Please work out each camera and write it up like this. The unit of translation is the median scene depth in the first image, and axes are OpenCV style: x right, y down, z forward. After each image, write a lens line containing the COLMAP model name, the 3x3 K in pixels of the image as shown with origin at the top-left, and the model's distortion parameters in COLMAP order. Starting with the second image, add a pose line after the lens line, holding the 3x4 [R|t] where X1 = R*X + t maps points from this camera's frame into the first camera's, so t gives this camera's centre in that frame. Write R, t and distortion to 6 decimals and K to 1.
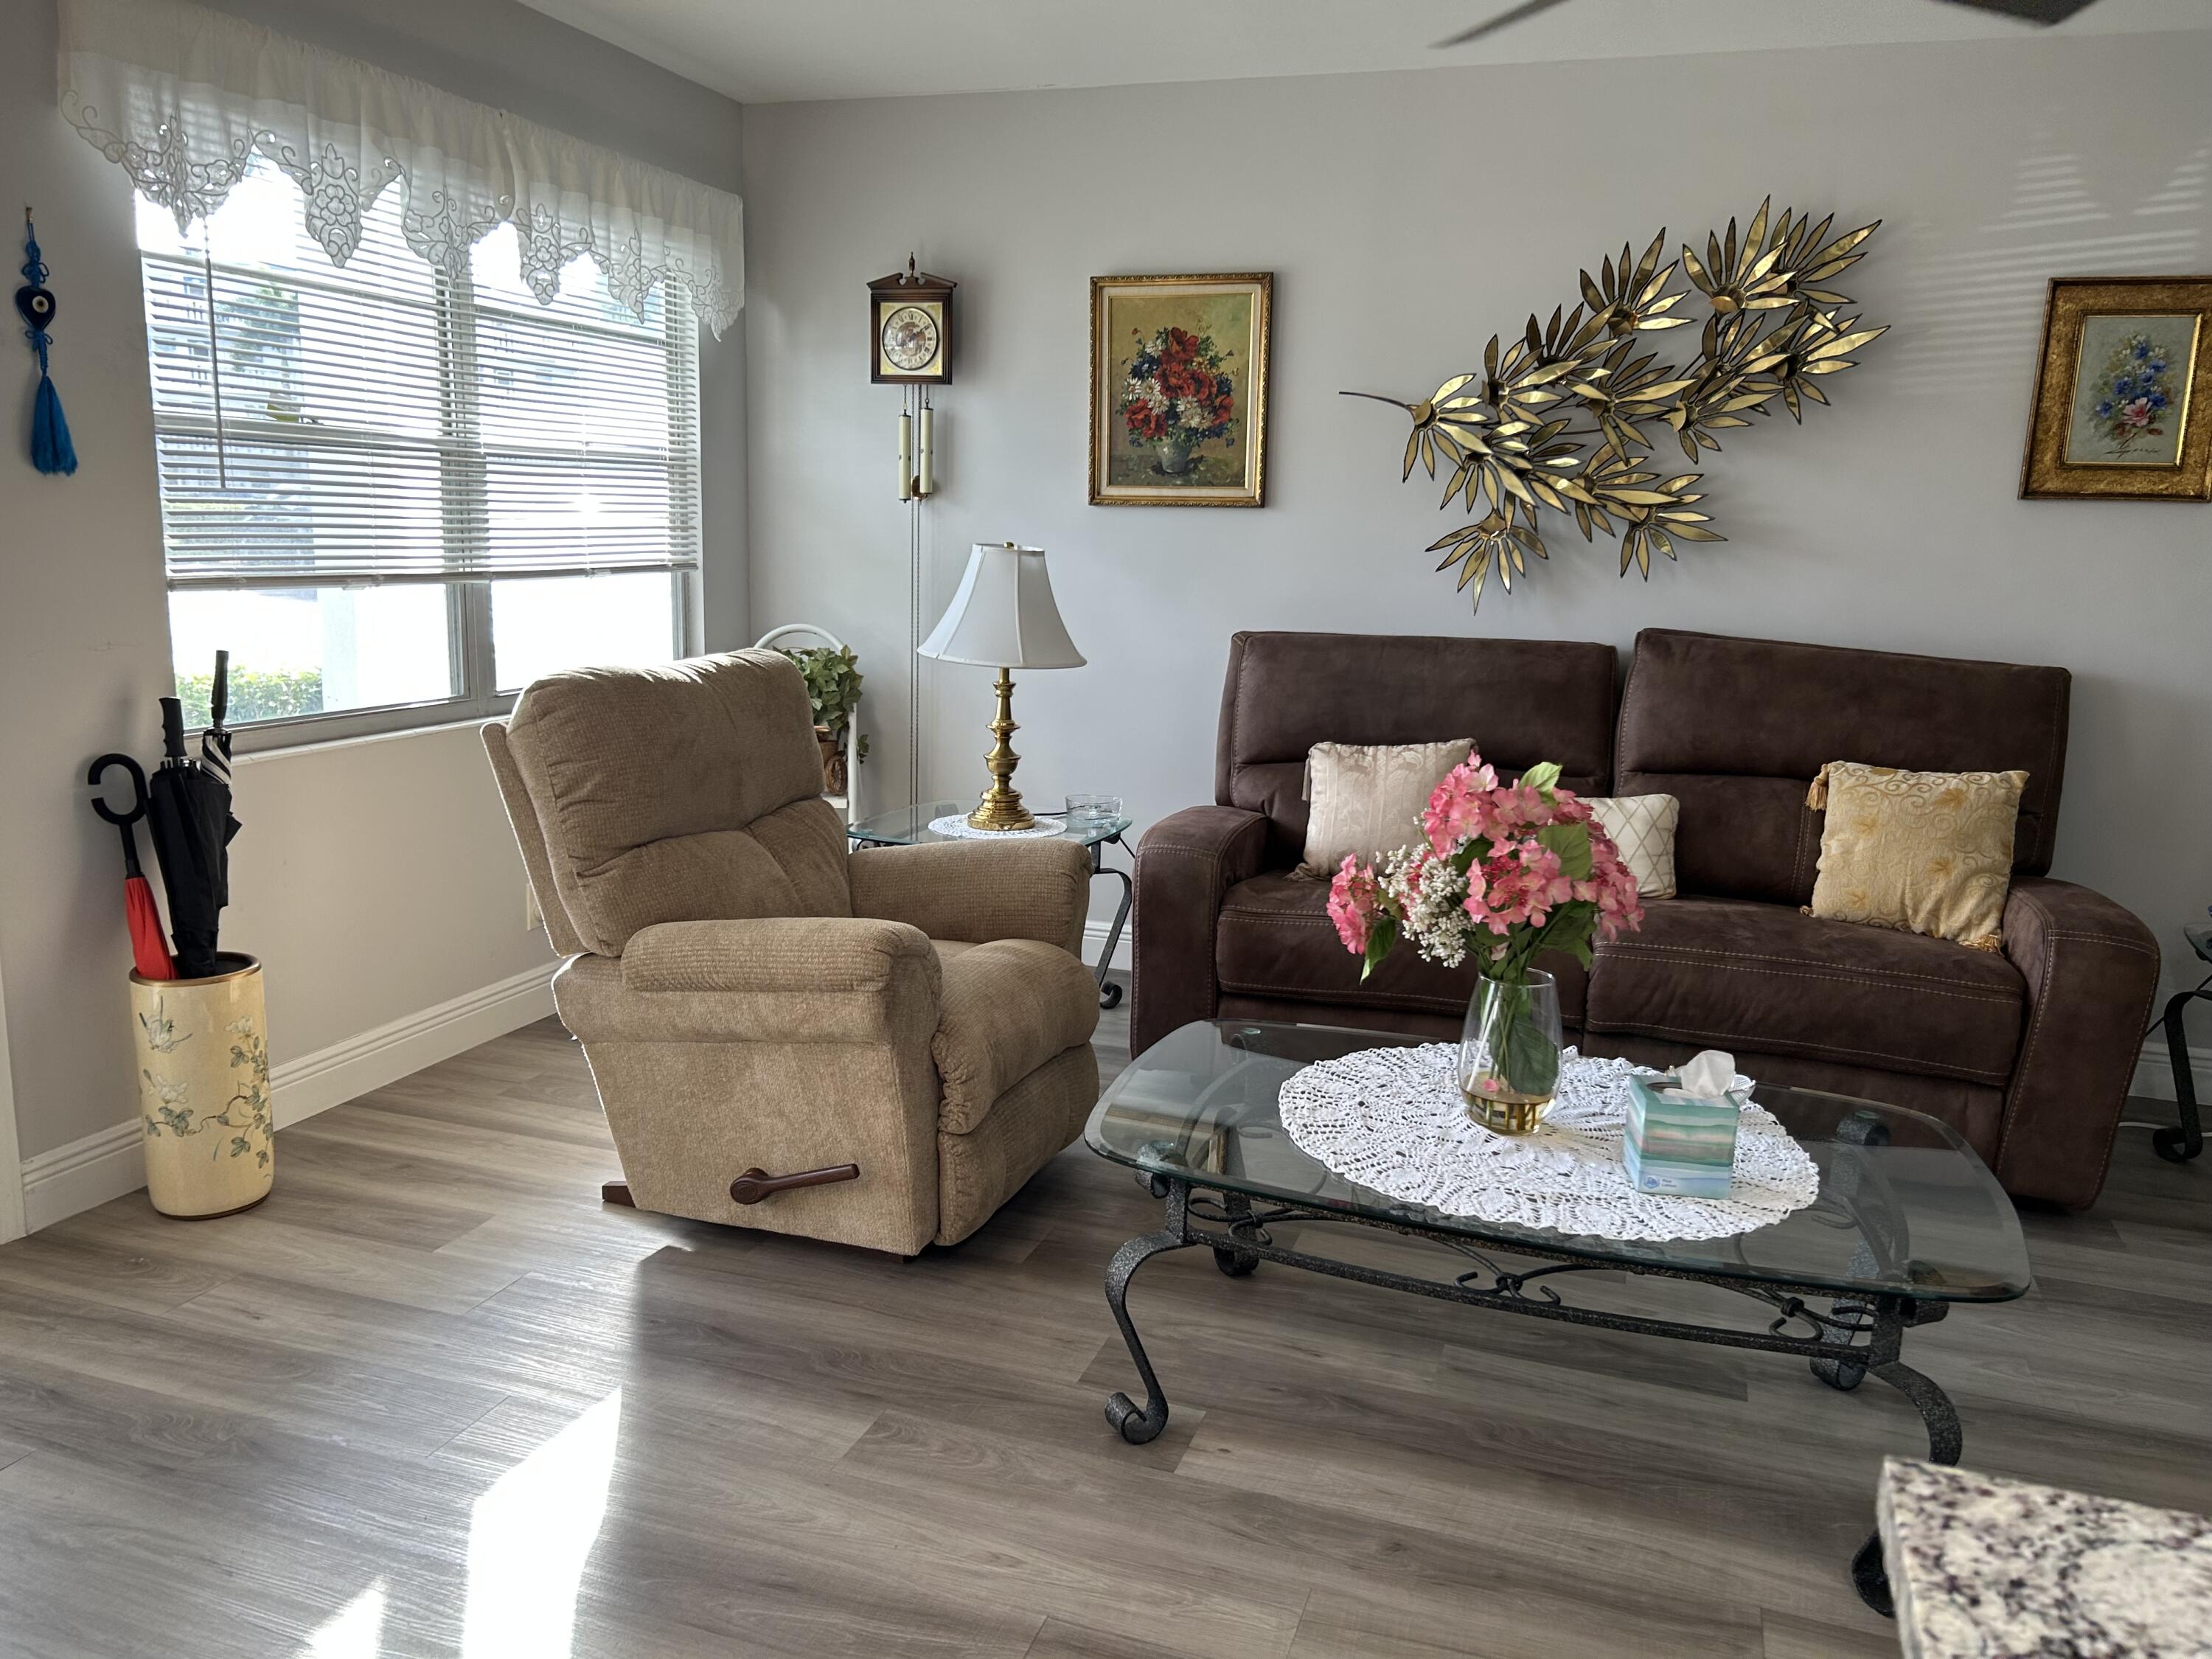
lens RADIAL K [[1659.9, 0, 1096.6], [0, 1659.9, 834.2], [0, 0, 1]] dist [0.026715, -0.032730]
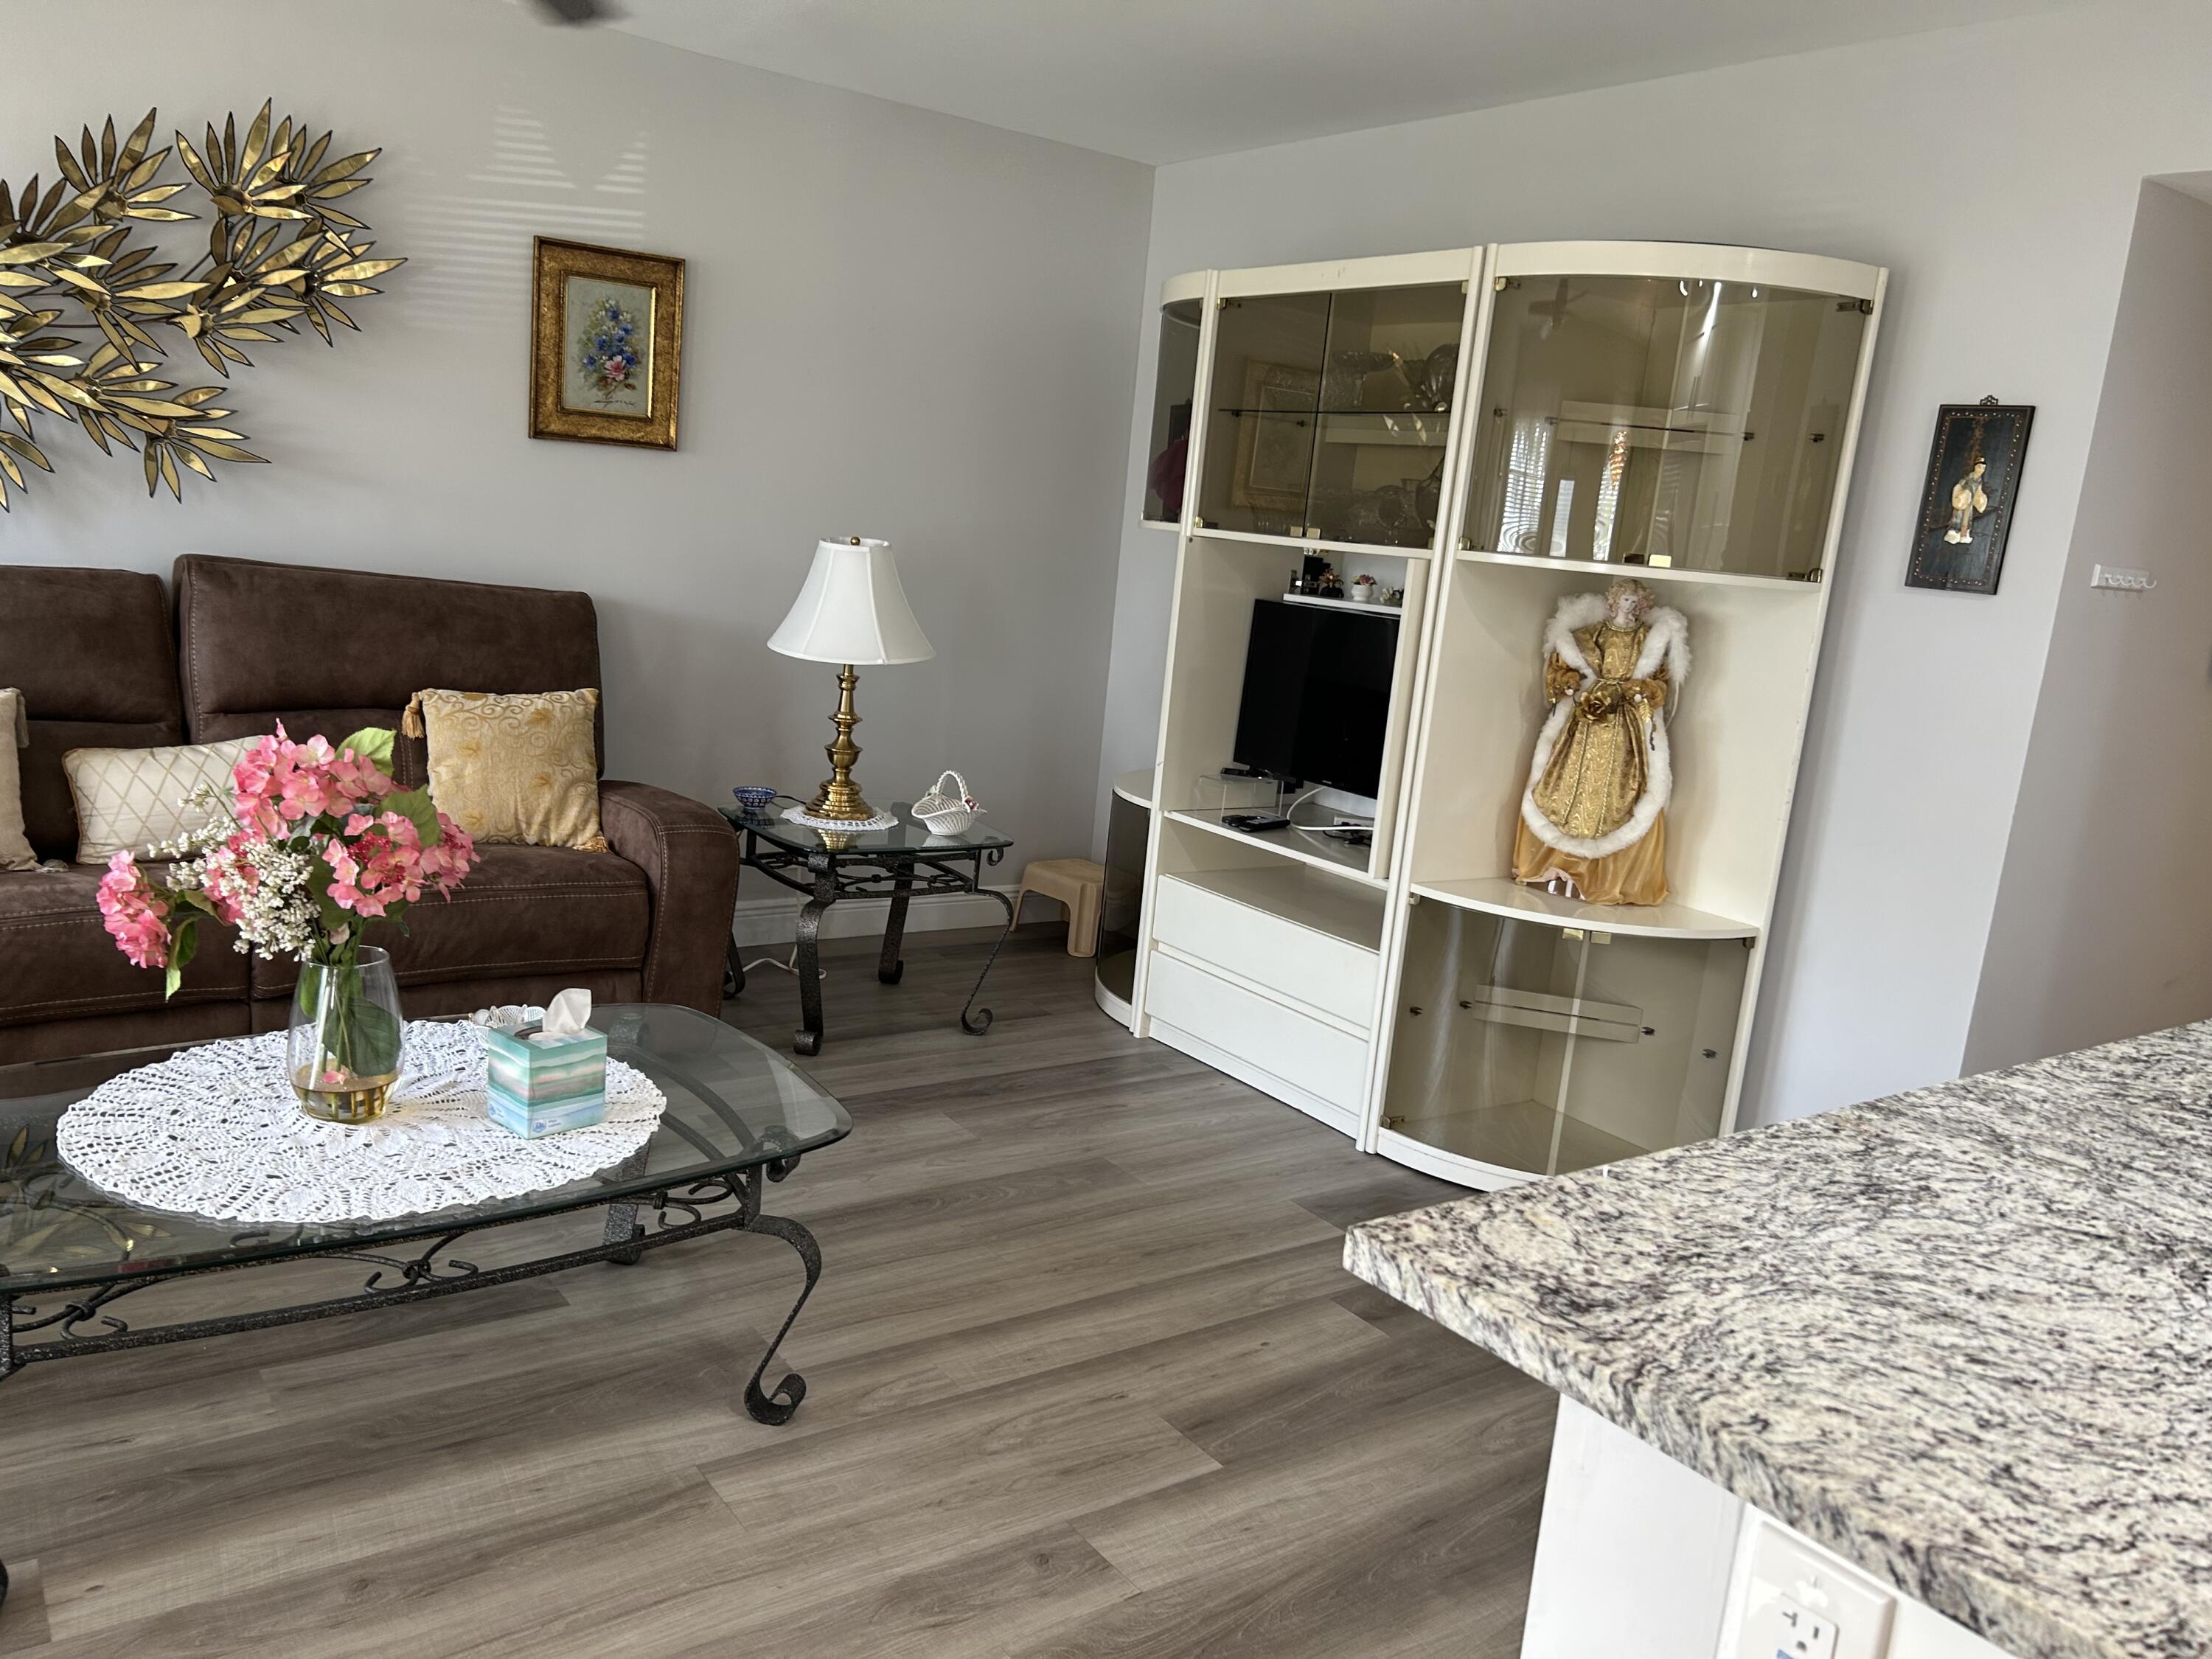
lens RADIAL K [[1659.9, 0, 1111.5], [0, 1659.9, 829.8], [0, 0, 1]] dist [0.026715, -0.032730]
pose [[0.566161, -0.135035, 0.813159, -0.183907], [0.084979, 0.990796, 0.105367, -0.034078], [-0.819903, 0.009447, 0.572425, 0.076624]]
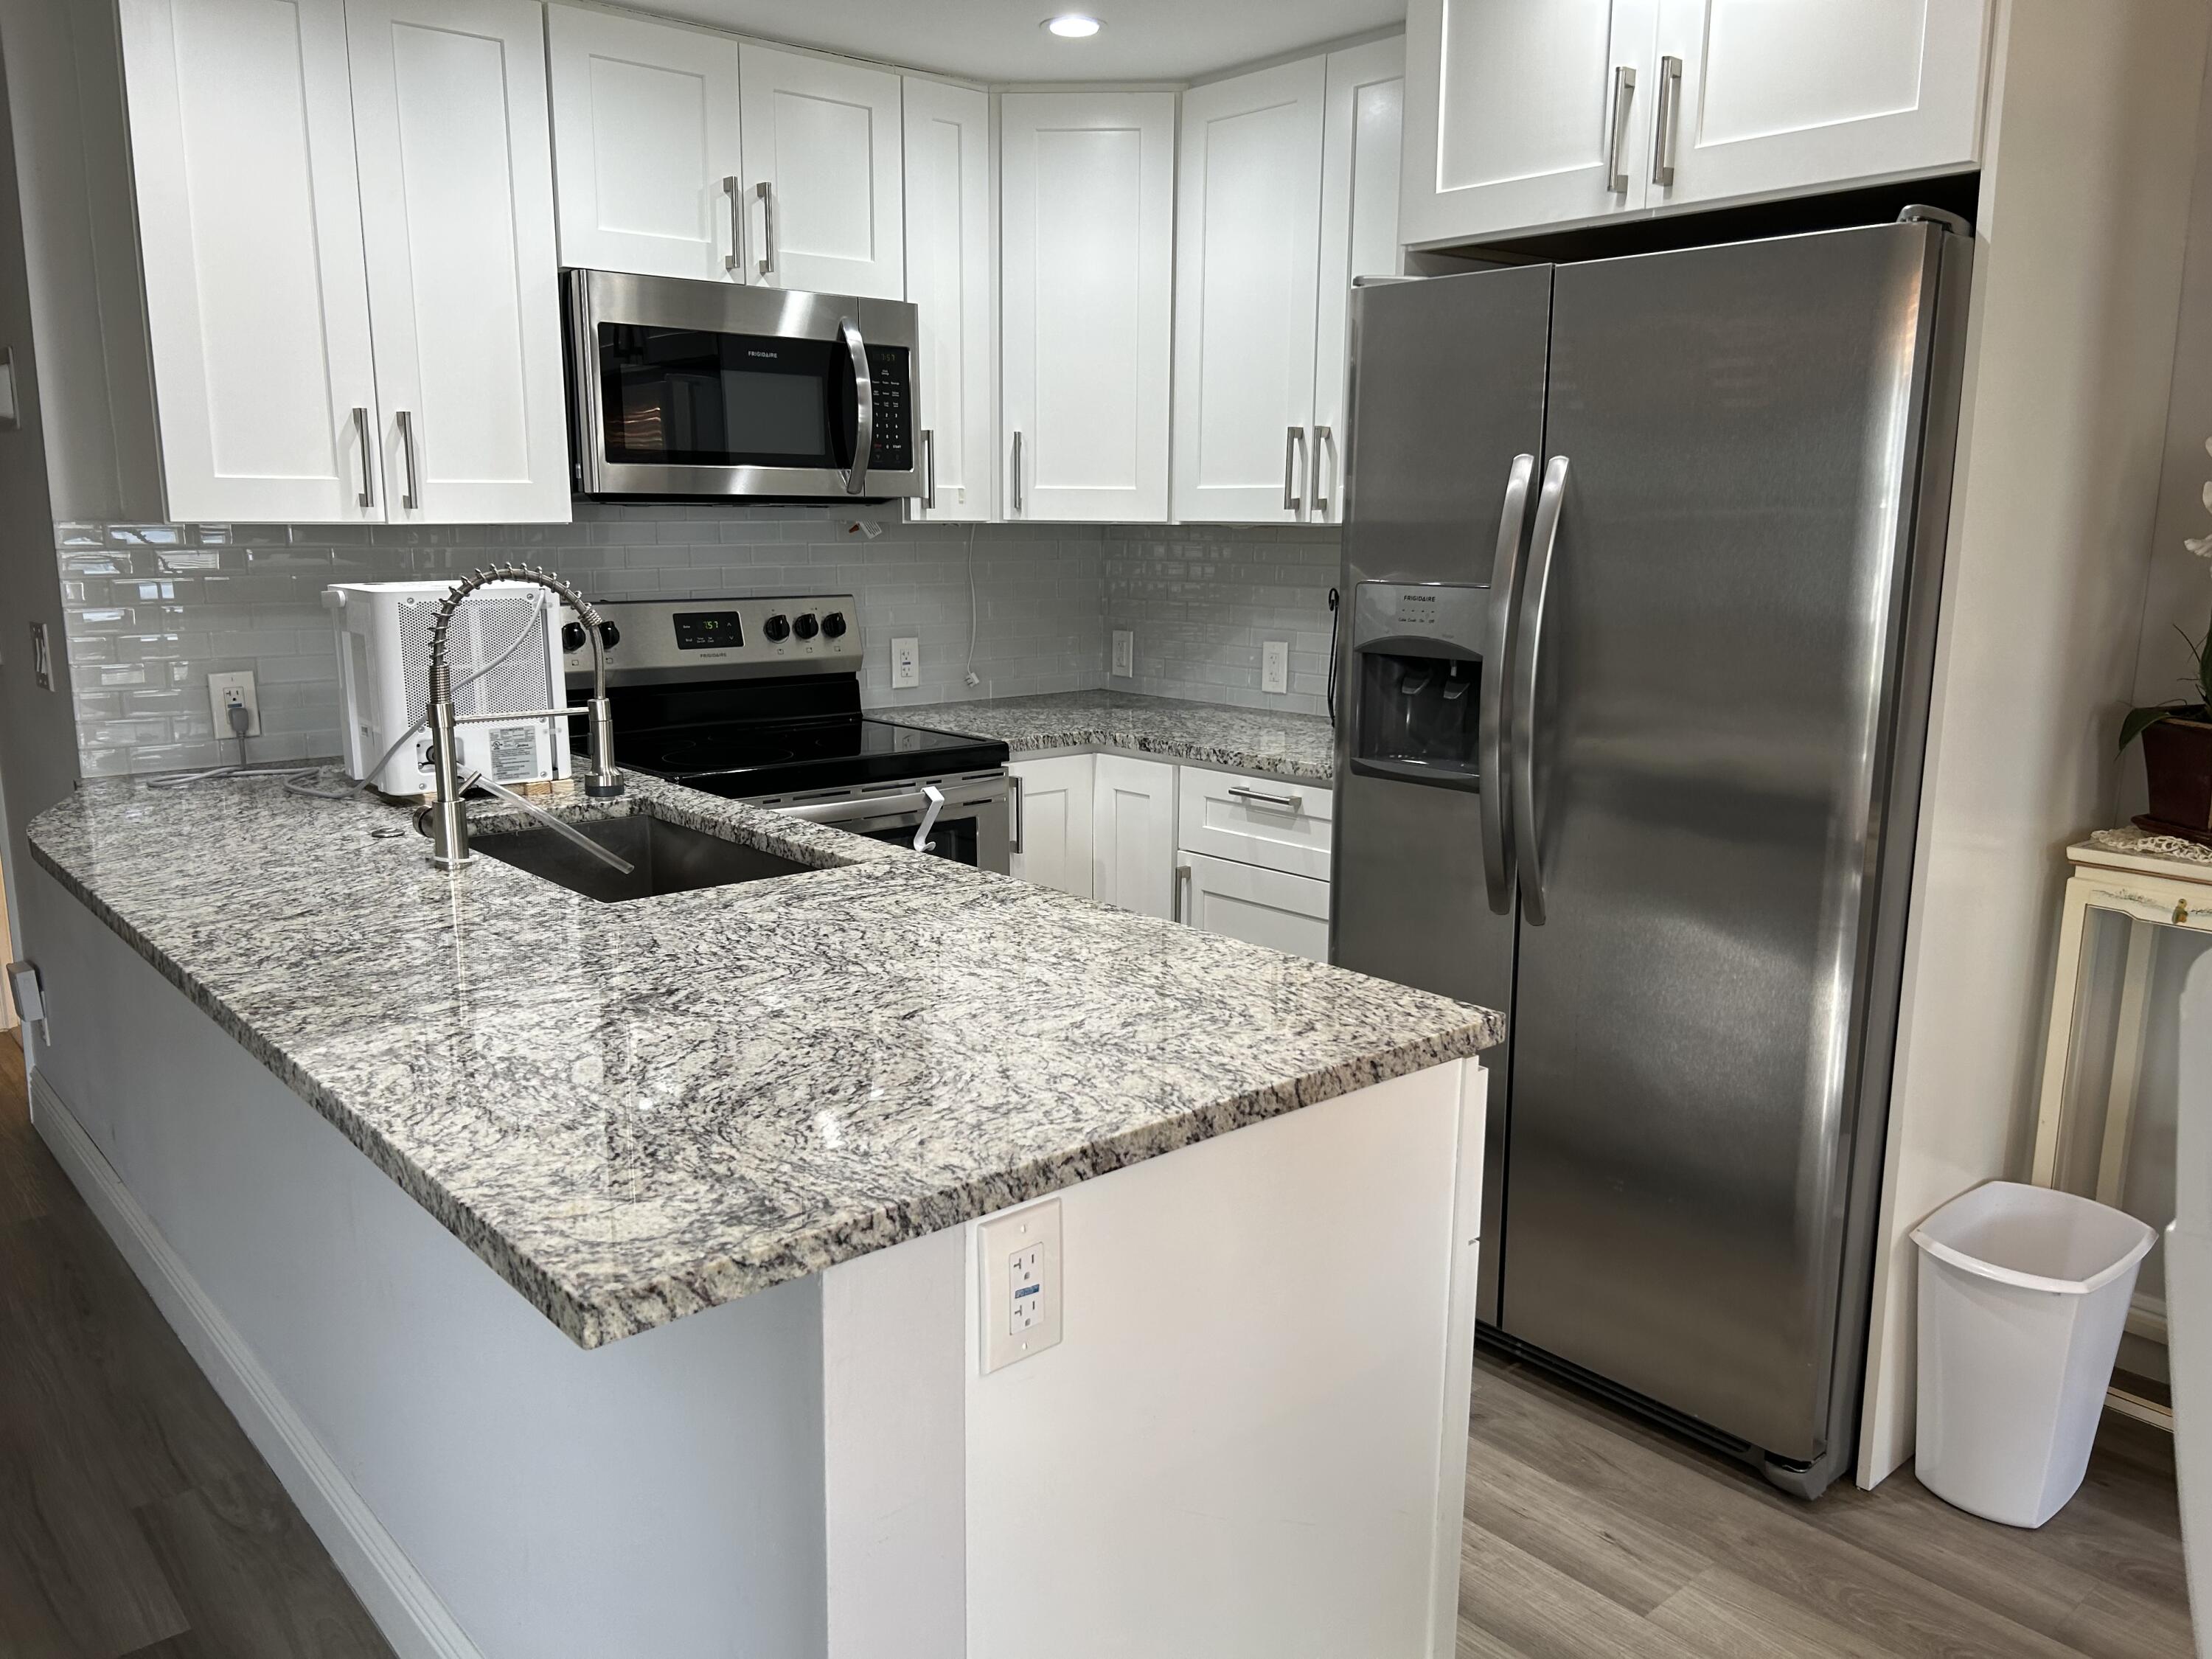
lens RADIAL K [[1659.9, 0, 1115.5], [0, 1659.9, 834.2], [0, 0, 1]] dist [0.026715, -0.032730]
pose [[-0.875656, -0.129611, 0.465218, -0.103398], [0.053363, 0.931446, 0.359945, -0.096185], [-0.479978, 0.340014, -0.808710, 0.401114]]
